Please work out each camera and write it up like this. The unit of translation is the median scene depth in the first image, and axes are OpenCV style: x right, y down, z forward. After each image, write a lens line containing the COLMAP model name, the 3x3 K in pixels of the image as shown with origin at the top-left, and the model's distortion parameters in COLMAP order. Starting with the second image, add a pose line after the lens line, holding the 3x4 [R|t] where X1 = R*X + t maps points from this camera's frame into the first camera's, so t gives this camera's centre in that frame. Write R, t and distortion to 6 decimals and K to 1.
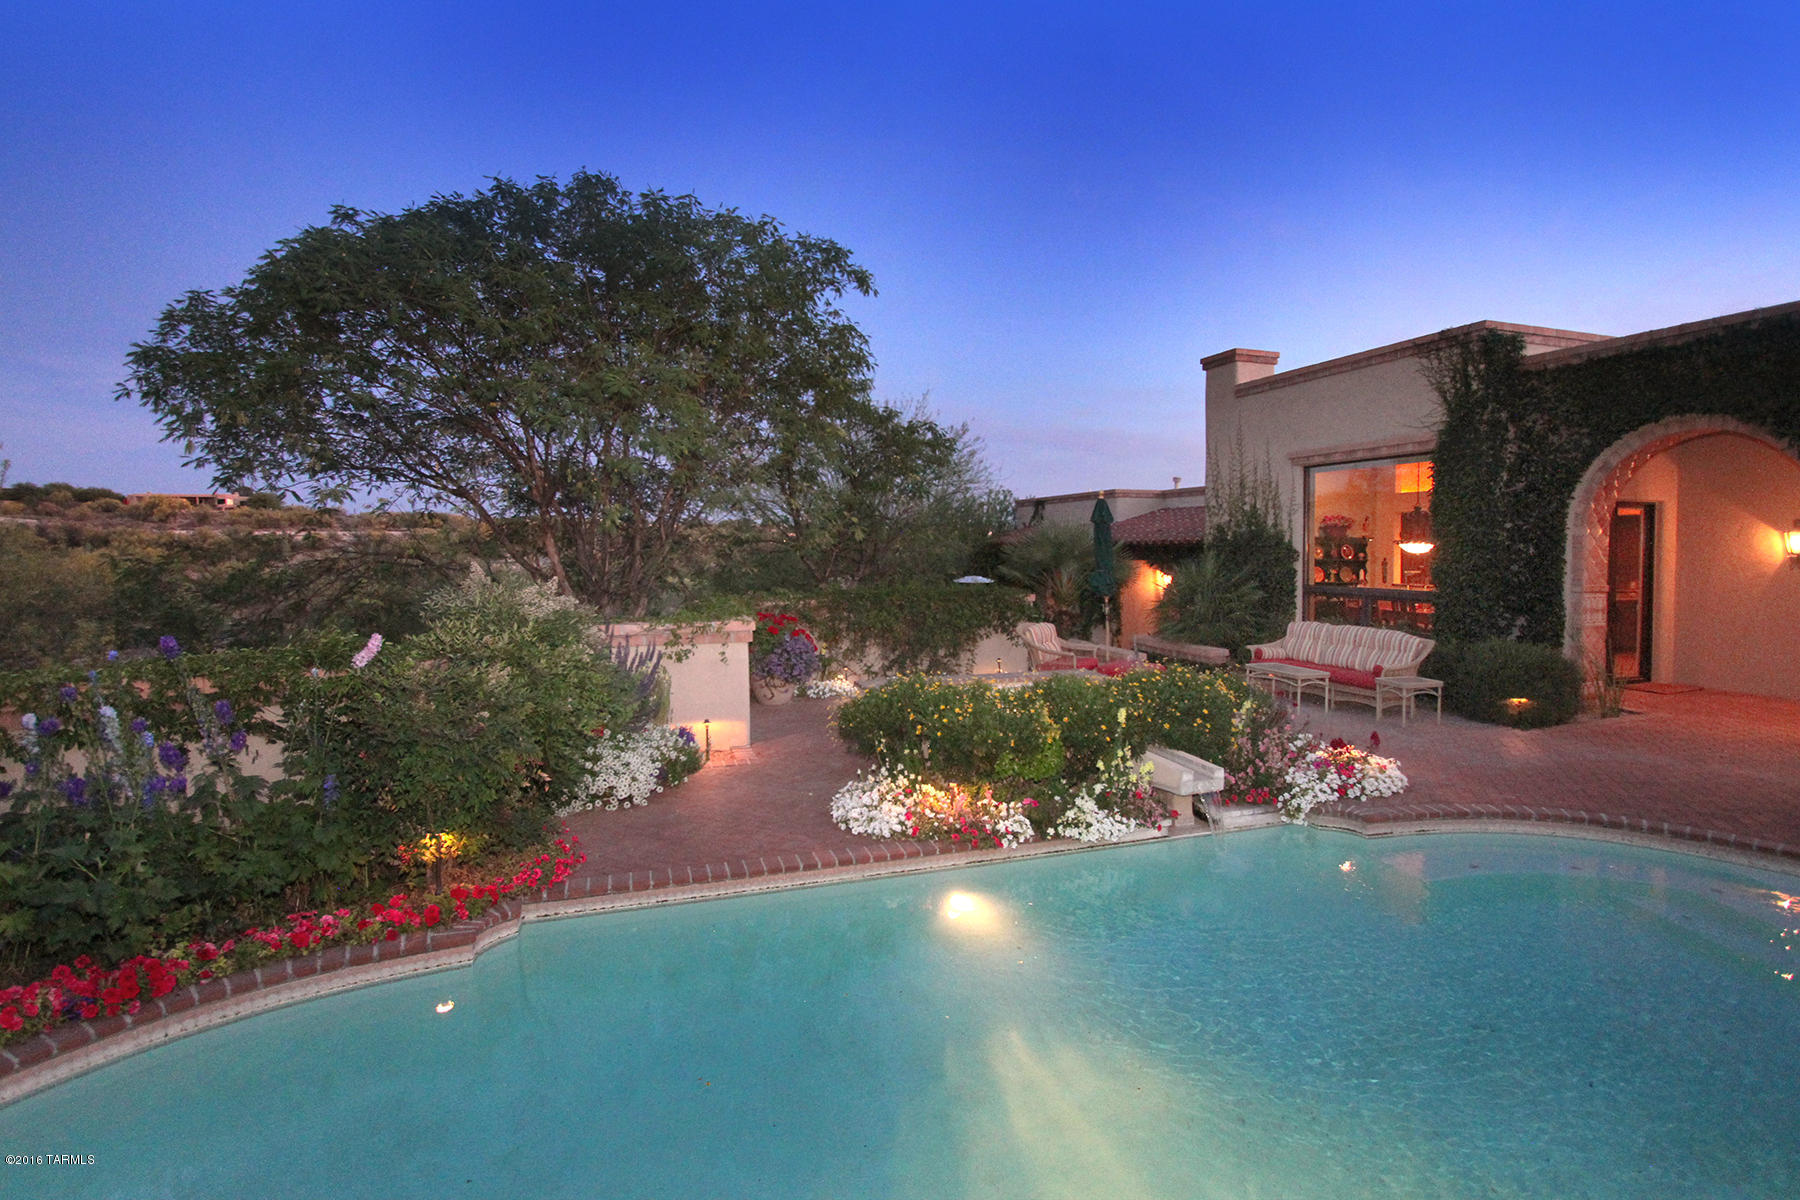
lens RADIAL K [[858.8, 0, 910.9], [0, 858.8, 600.9], [0, 0, 1]] dist [-0.010838, 0.000266]
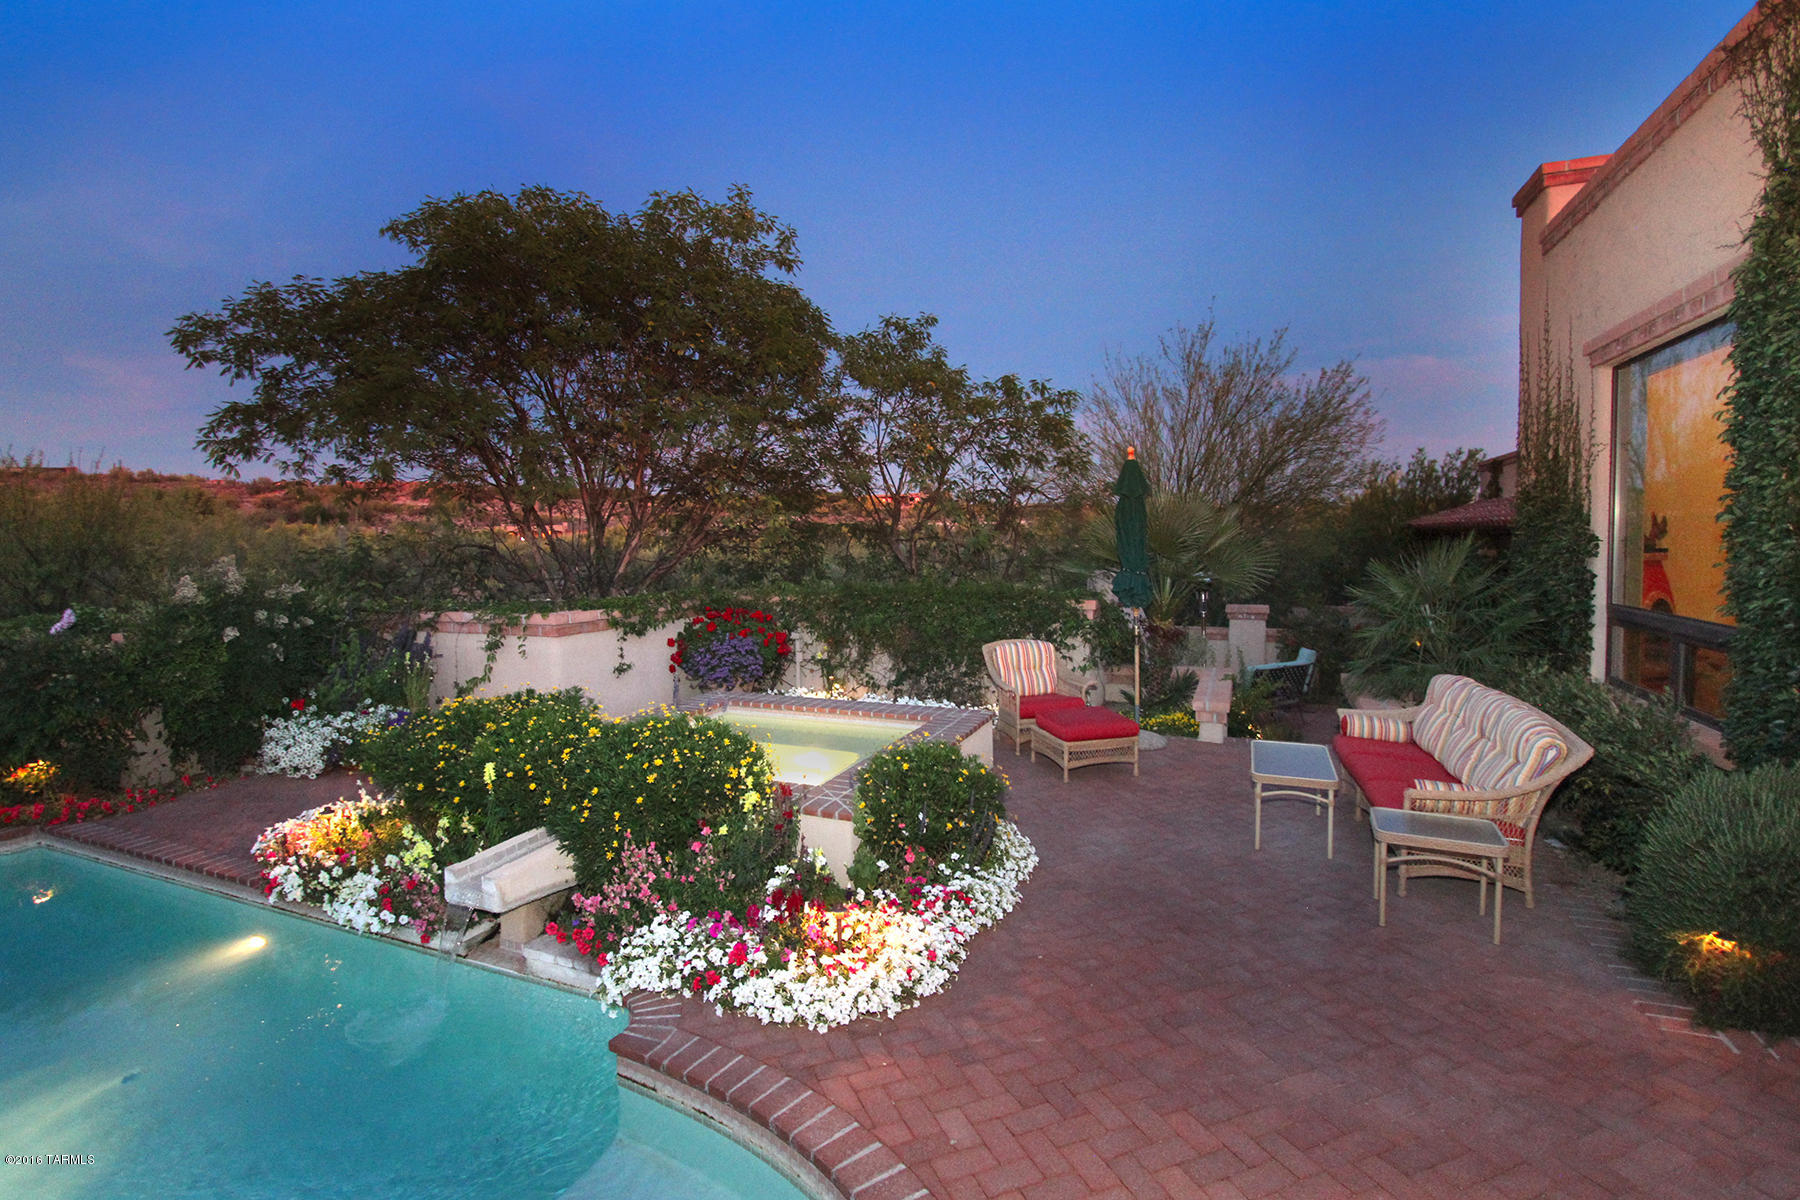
lens RADIAL K [[868.0, 0, 869.0], [0, 868.0, 601.8], [0, 0, 1]] dist [-0.006727, 0.000426]
pose [[0.724982, 0.044338, -0.687339, 0.491850], [-0.030520, 0.999014, 0.032252, -0.023170], [0.688092, -0.002405, 0.725620, 0.333778]]
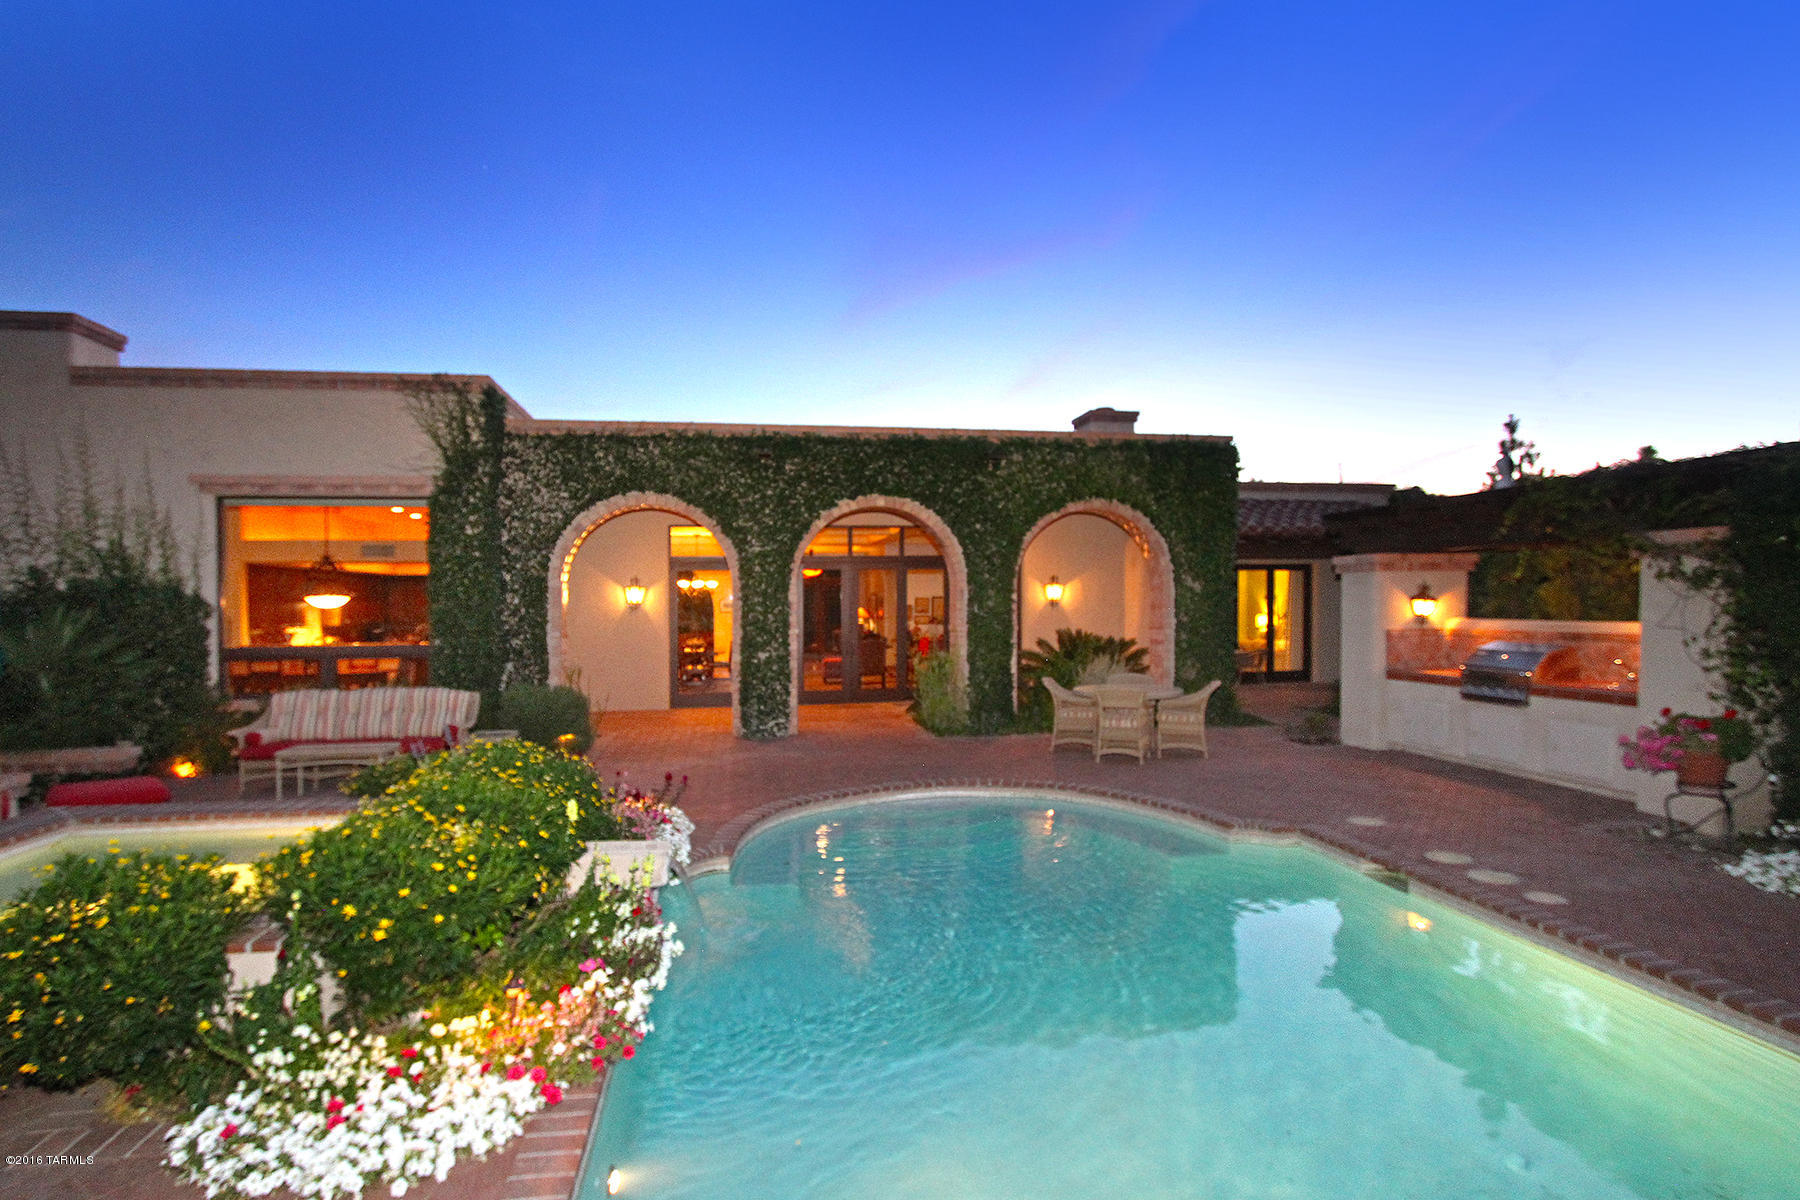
lens RADIAL K [[868.0, 0, 869.0], [0, 868.0, 601.8], [0, 0, 1]] dist [-0.006727, 0.000426]
pose [[0.199048, 0.000301, 0.979990, -0.188381], [0.072441, 0.997260, -0.015021, -0.006758], [-0.977309, 0.073982, 0.198481, 0.270526]]
